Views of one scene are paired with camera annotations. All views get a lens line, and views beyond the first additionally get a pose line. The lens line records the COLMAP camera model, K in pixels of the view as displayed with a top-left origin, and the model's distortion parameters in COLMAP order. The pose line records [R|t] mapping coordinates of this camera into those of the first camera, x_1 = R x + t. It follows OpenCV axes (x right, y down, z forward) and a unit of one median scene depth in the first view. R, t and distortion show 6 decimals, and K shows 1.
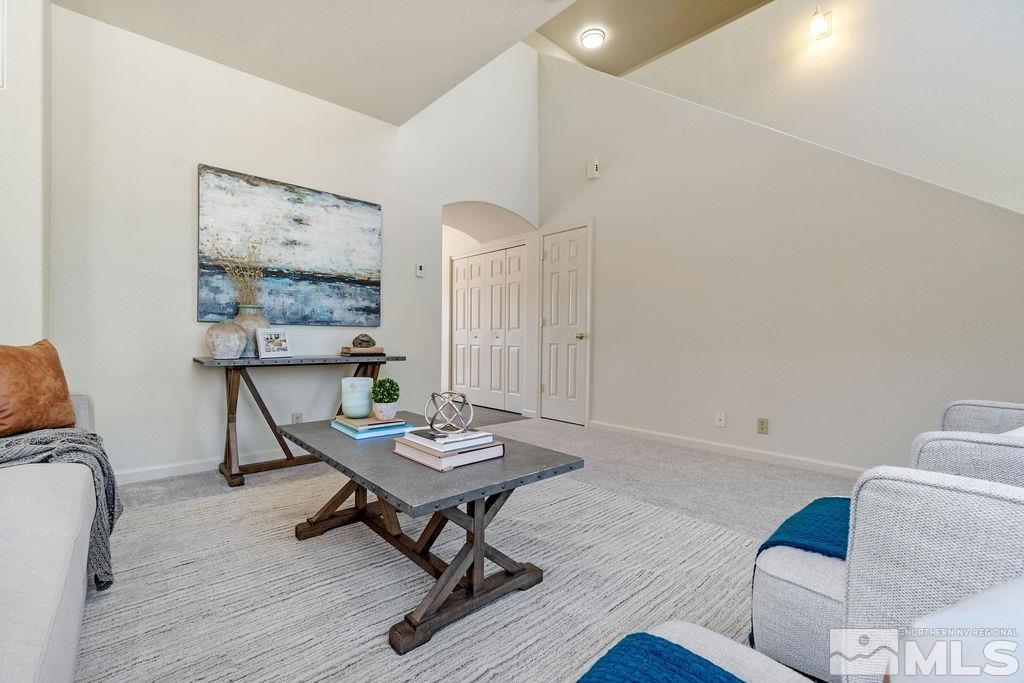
lens RADIAL K [[448.8, 0, 510.9], [0, 448.8, 339.6], [0, 0, 1]] dist [-0.002297, 0.000540]
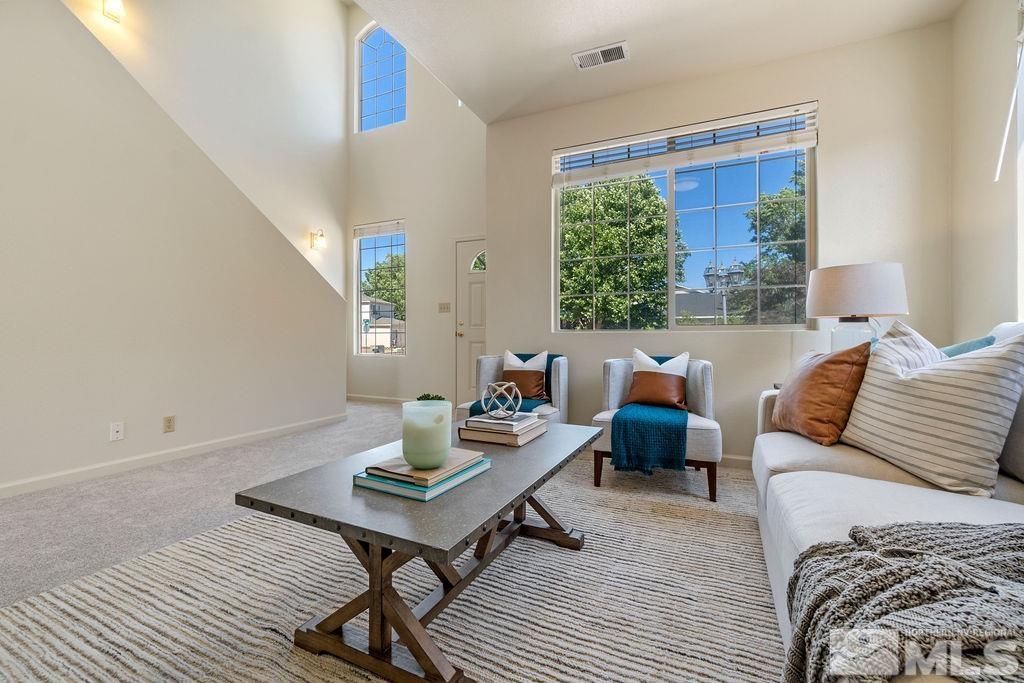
lens RADIAL K [[448.8, 0, 518.2], [0, 448.8, 337.1], [0, 0, 1]] dist [-0.002297, 0.000540]
pose [[-0.371604, -0.013374, 0.928295, -0.717859], [-0.005868, 0.999910, 0.012057, -0.007743], [-0.928373, -0.000967, -0.371649, 0.826220]]
